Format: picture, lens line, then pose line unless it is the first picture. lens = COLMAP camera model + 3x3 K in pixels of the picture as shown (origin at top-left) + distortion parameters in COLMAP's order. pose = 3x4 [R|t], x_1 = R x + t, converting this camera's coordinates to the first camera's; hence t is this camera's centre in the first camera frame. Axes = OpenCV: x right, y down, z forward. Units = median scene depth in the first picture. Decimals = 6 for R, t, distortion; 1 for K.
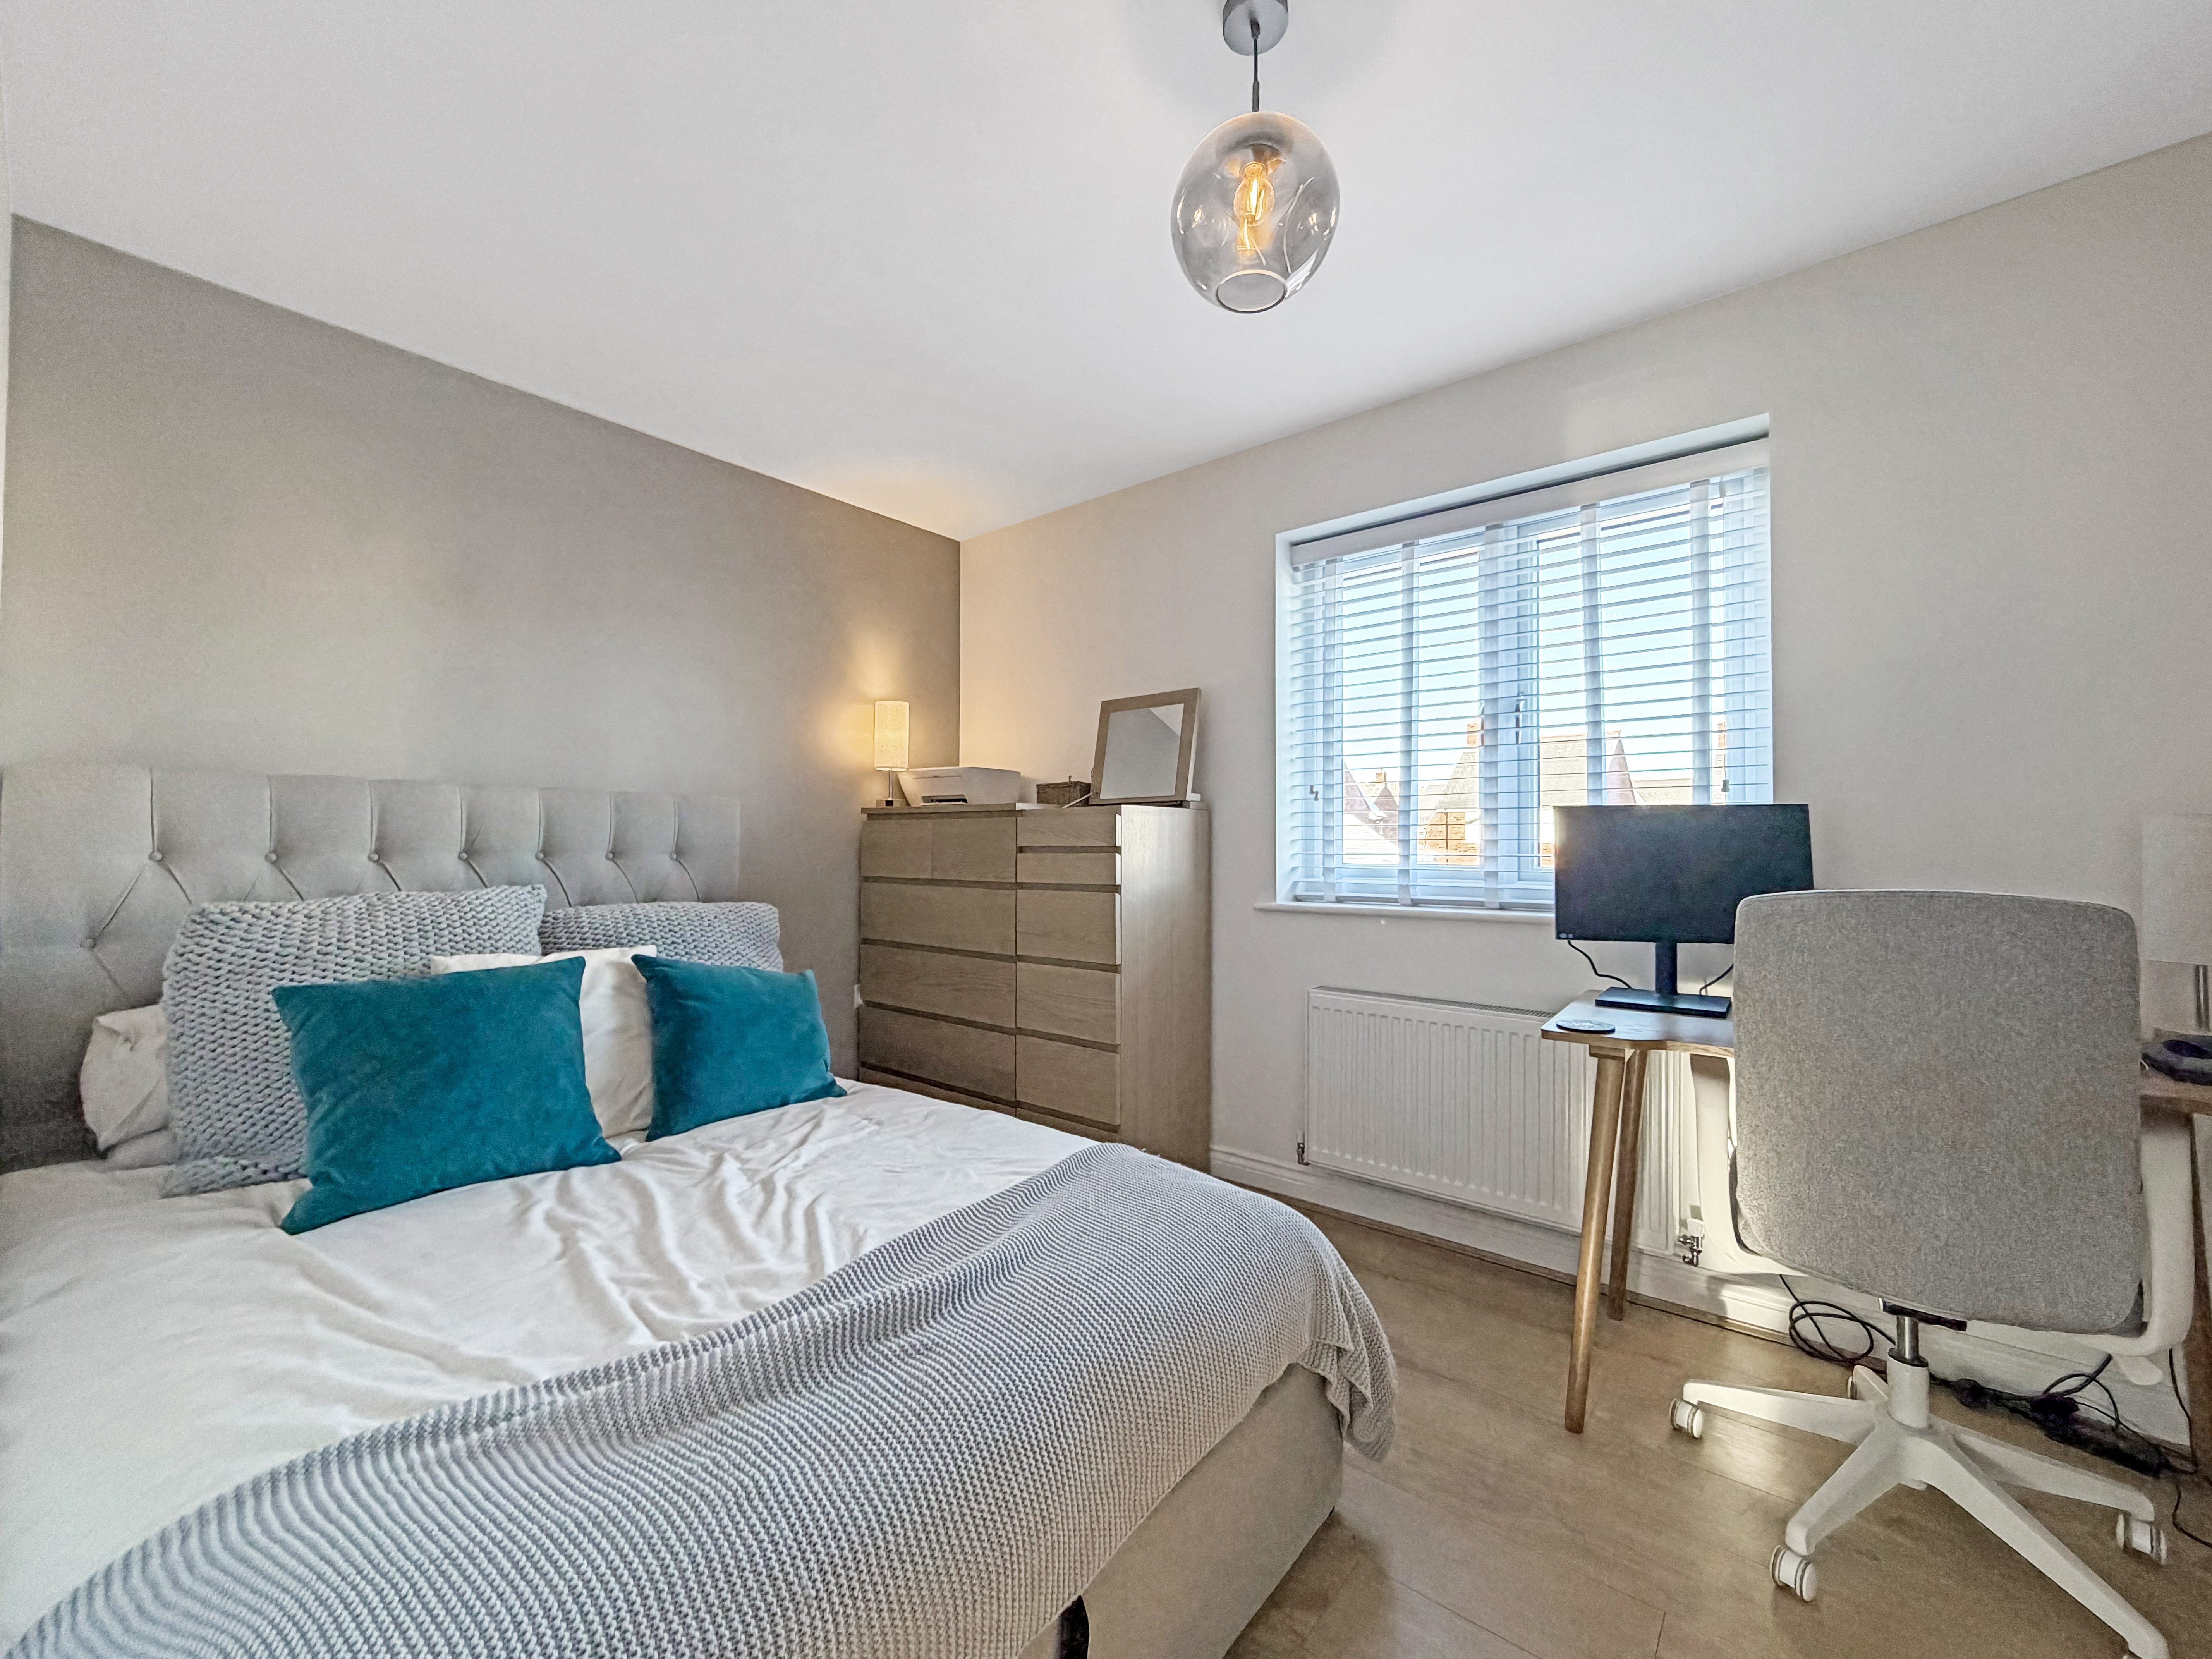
lens RADIAL K [[896.7, 0, 1085.8], [0, 896.7, 842.5], [0, 0, 1]] dist [0.001197, -0.000587]
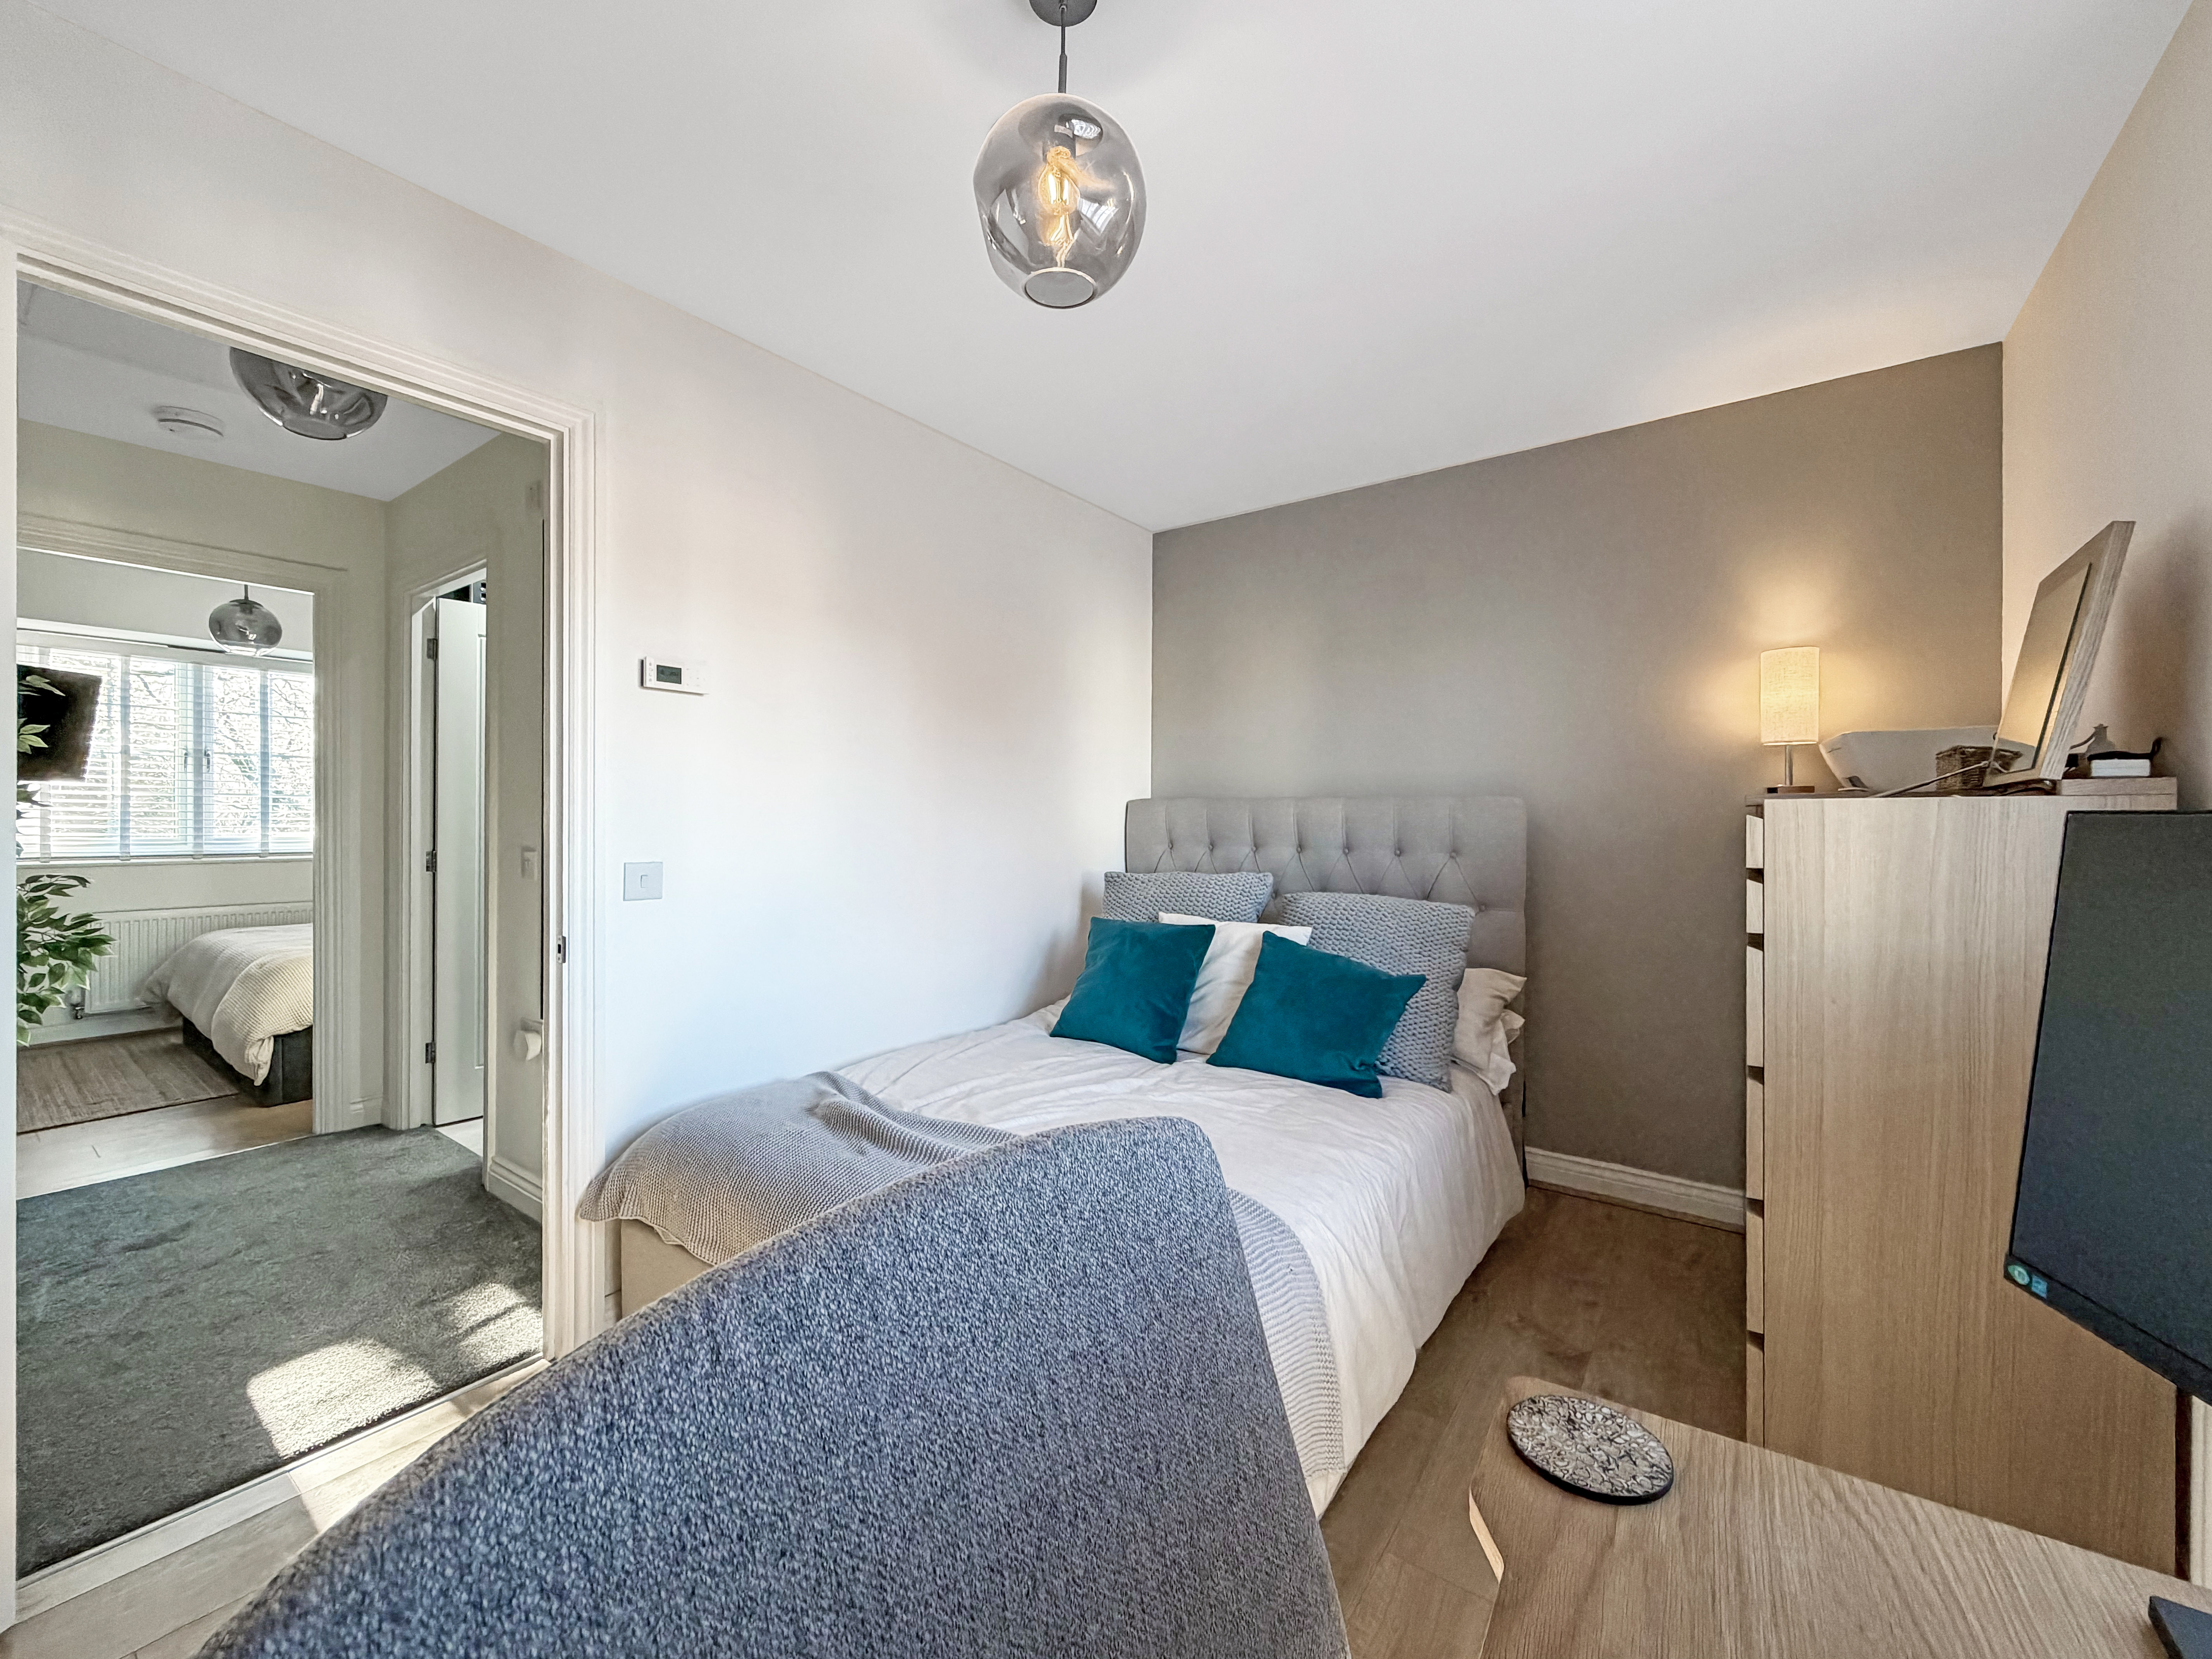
lens RADIAL K [[896.7, 0, 1096.0], [0, 896.7, 819.6], [0, 0, 1]] dist [0.001197, -0.000587]
pose [[0.043875, 0.004276, -0.999028, 0.866106], [0.008532, 0.999953, 0.004654, -0.049966], [0.999001, -0.008727, 0.043837, 0.754666]]
